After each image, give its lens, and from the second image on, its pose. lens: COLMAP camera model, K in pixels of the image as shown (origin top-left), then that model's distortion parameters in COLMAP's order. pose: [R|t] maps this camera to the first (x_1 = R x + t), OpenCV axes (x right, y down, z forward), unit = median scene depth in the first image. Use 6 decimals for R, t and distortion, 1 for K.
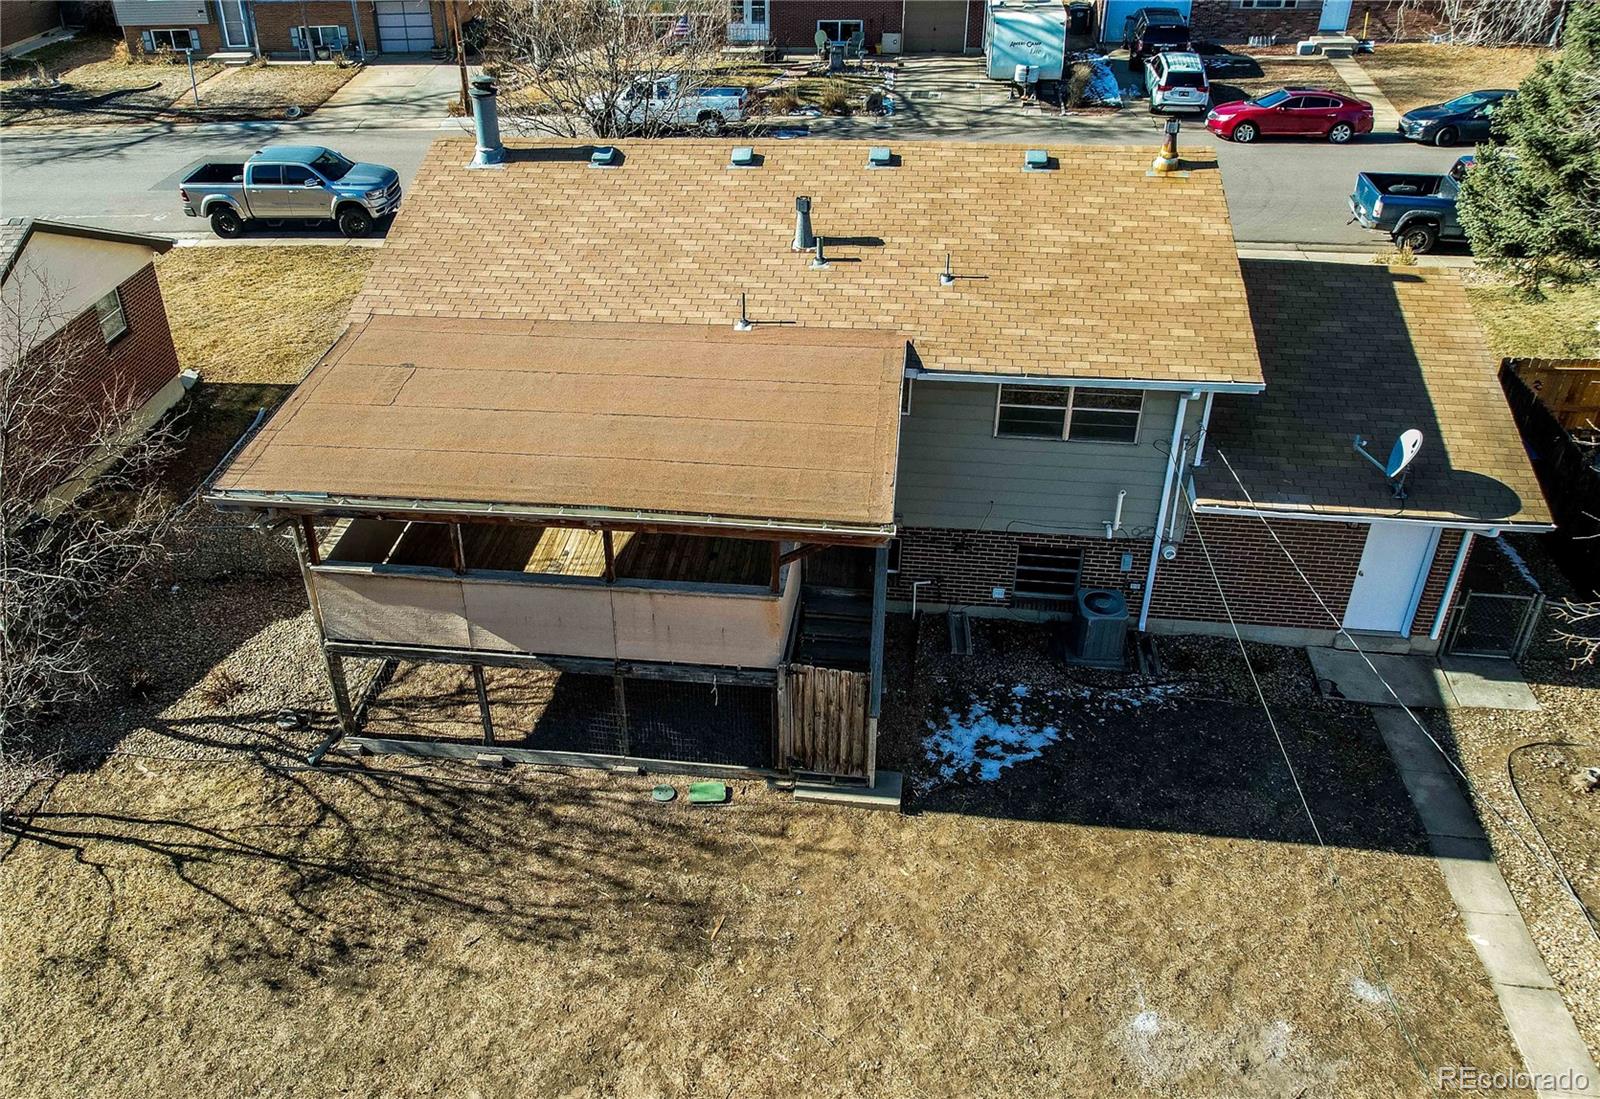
lens RADIAL K [[1176.2, 0, 747.5], [0, 1176.2, 532.4], [0, 0, 1]] dist [-0.030595, 0.004088]
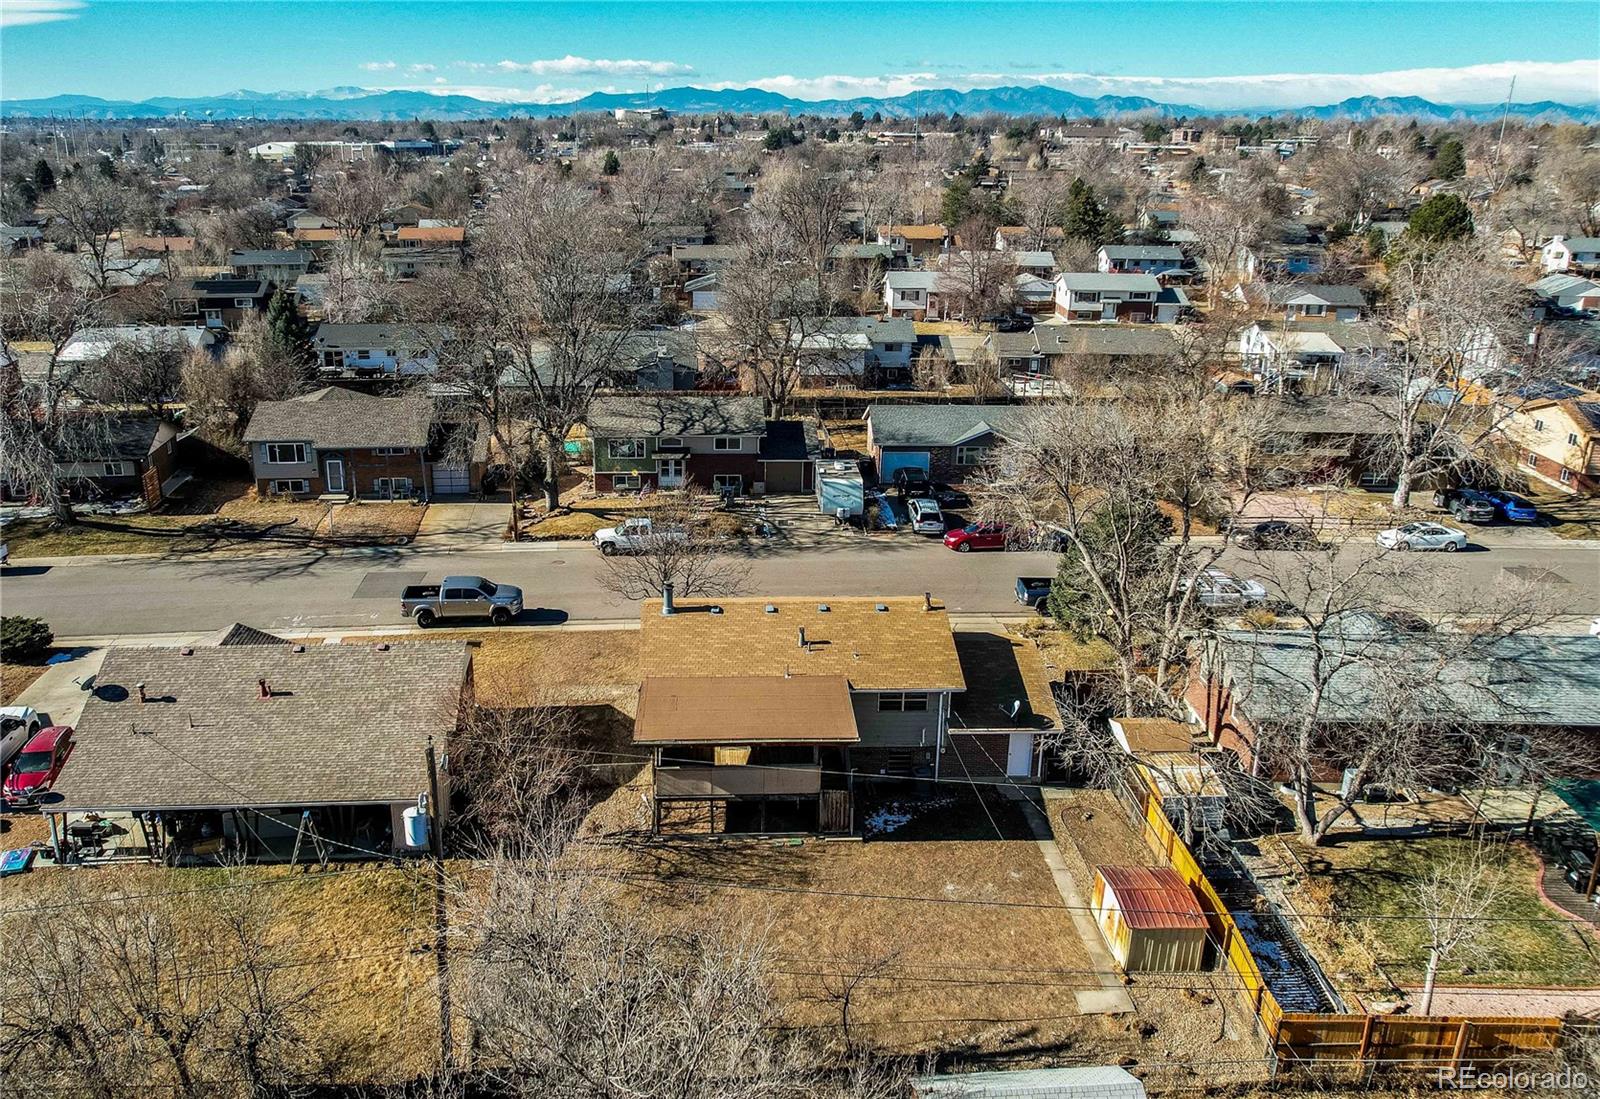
lens RADIAL K [[1176.2, 0, 747.5], [0, 1176.2, 532.4], [0, 0, 1]] dist [-0.030595, 0.004088]
pose [[0.983212, -0.023050, 0.181003, -0.508648], [0.068745, 0.965686, -0.250450, 0.159851], [-0.169020, 0.258688, 0.951059, -1.475934]]
